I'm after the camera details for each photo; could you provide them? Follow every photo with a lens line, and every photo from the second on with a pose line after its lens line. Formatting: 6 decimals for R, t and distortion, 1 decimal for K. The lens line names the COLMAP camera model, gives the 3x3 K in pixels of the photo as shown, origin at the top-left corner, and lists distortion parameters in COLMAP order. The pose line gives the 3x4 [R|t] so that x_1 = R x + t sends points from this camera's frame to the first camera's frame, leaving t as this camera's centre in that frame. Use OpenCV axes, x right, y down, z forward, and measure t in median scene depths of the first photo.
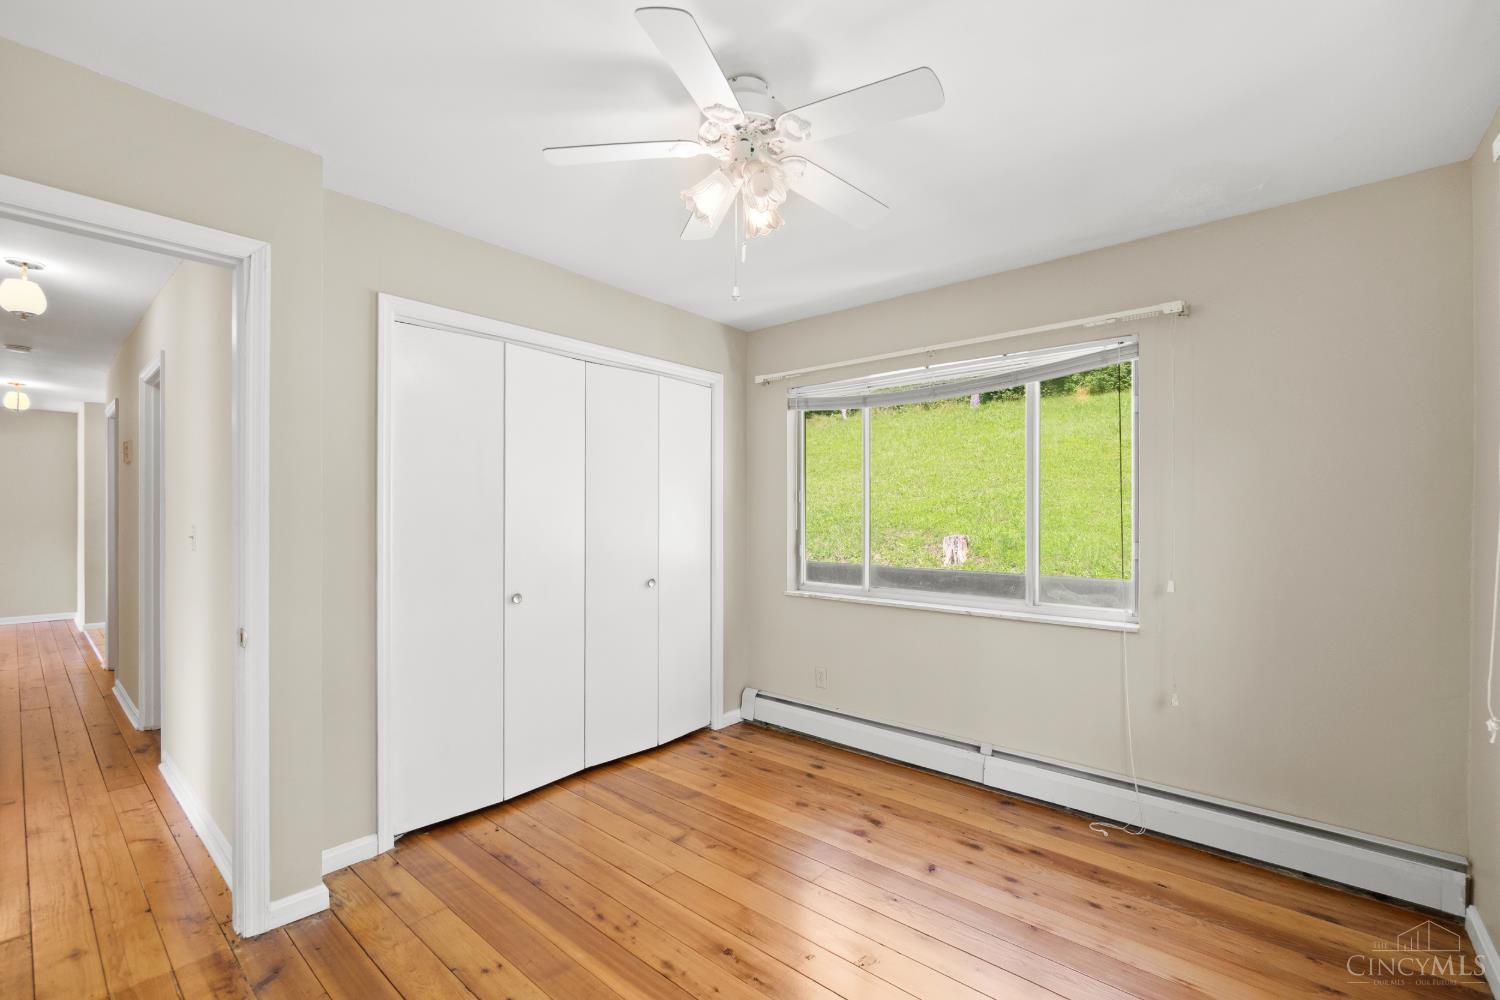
lens RADIAL K [[642.6, 0, 742.6], [0, 642.6, 508.6], [0, 0, 1]] dist [-0.001772, 0.000037]
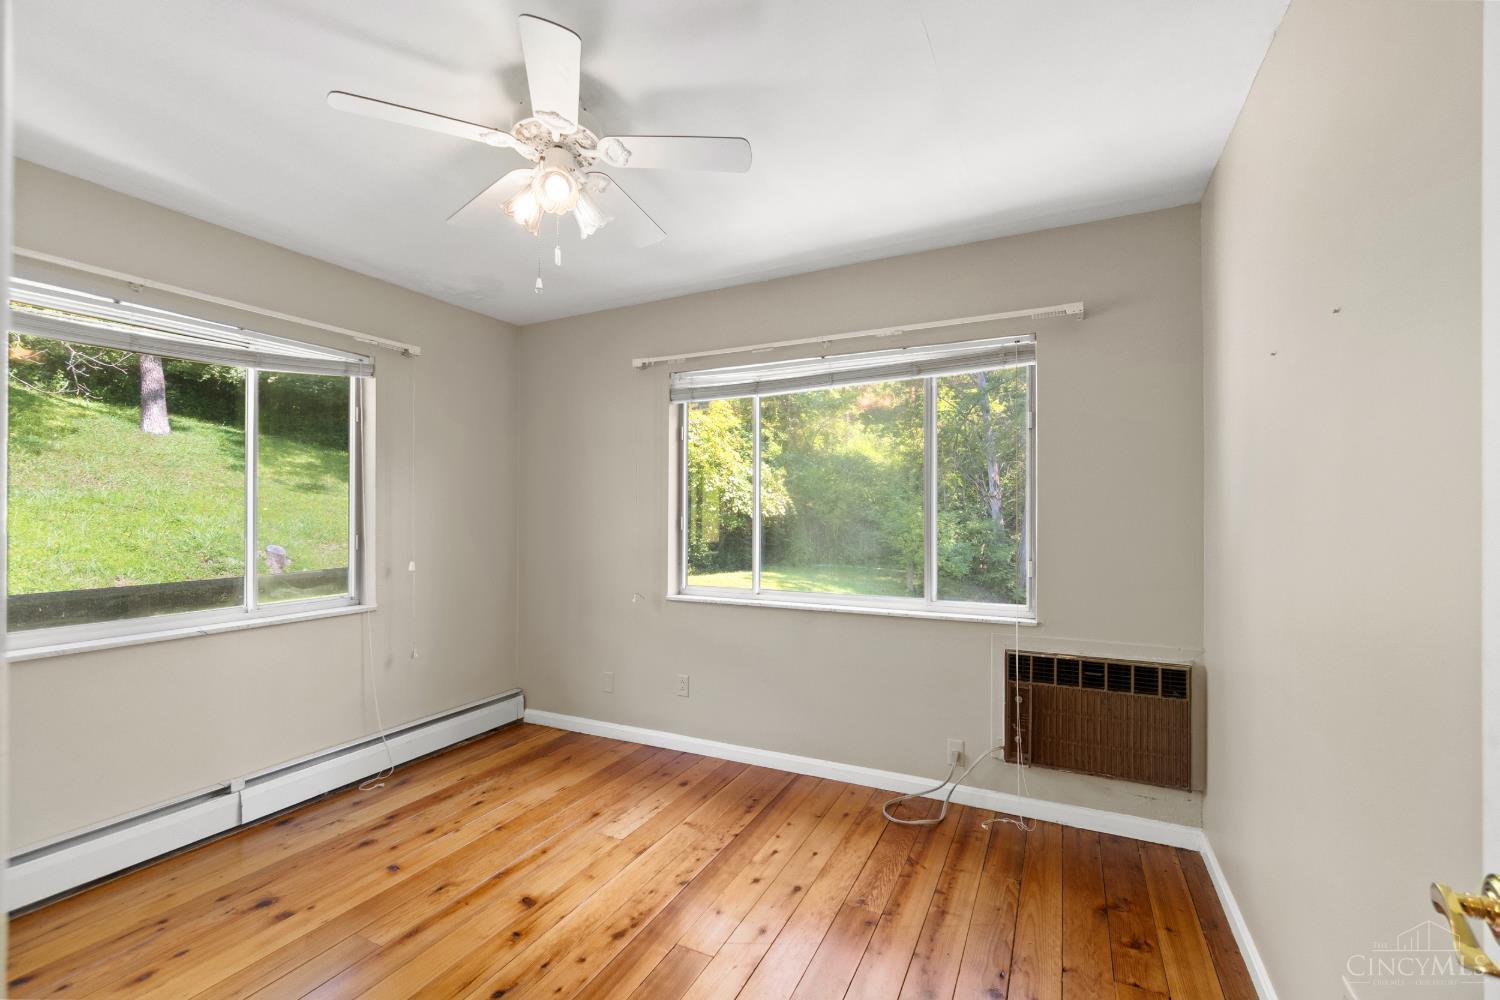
lens RADIAL K [[642.6, 0, 742.6], [0, 642.6, 508.6], [0, 0, 1]] dist [-0.001772, 0.000037]
pose [[-0.249587, 0.003560, 0.968346, -0.746342], [-0.007387, 0.999957, -0.005581, 0.007561], [-0.968324, -0.008546, -0.249550, 0.680753]]
